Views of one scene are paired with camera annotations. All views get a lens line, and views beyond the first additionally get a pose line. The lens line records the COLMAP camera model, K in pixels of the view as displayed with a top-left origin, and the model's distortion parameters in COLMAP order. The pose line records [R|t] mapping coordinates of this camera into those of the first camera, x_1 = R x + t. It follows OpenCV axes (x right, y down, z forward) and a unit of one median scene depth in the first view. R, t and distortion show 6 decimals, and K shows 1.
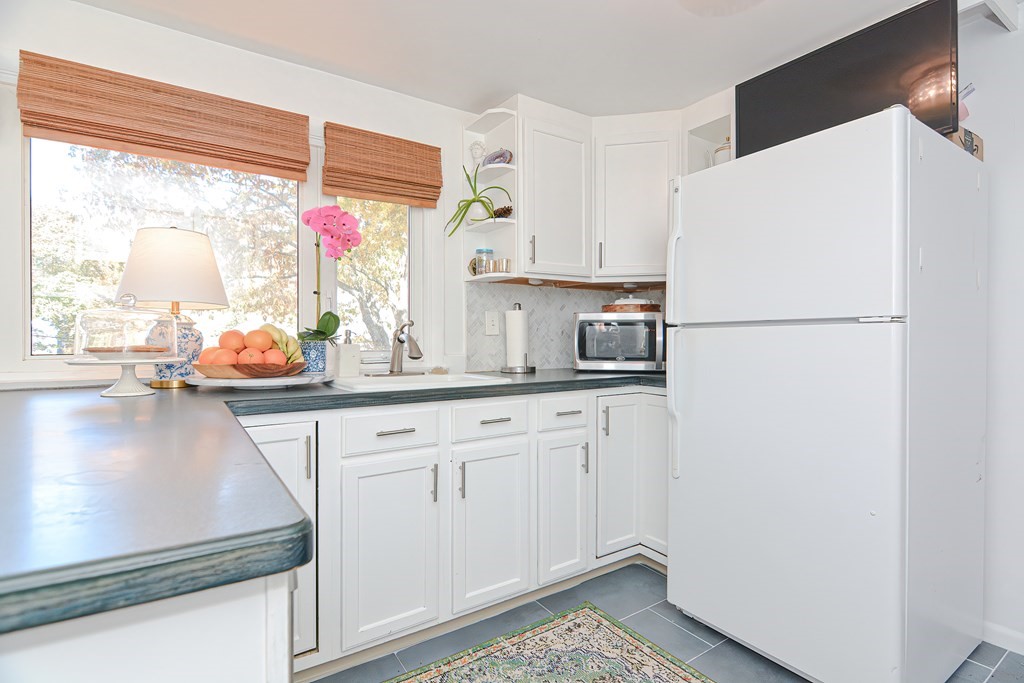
lens RADIAL K [[495.9, 0, 514.2], [0, 495.9, 340.3], [0, 0, 1]] dist [-0.004914, -0.006472]
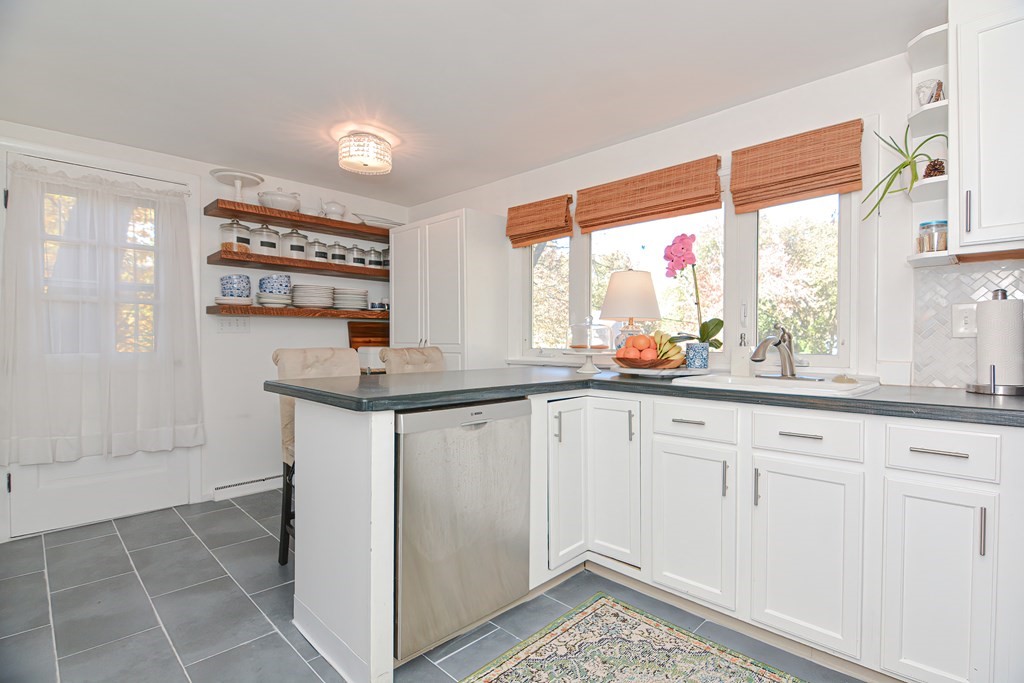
lens RADIAL K [[495.9, 0, 515.6], [0, 495.9, 341.8], [0, 0, 1]] dist [-0.004914, -0.006472]
pose [[0.185833, 0.006313, -0.982561, 0.654756], [-0.005847, 0.999969, 0.005319, -0.005312], [0.982564, 0.004757, 0.185864, 0.299522]]
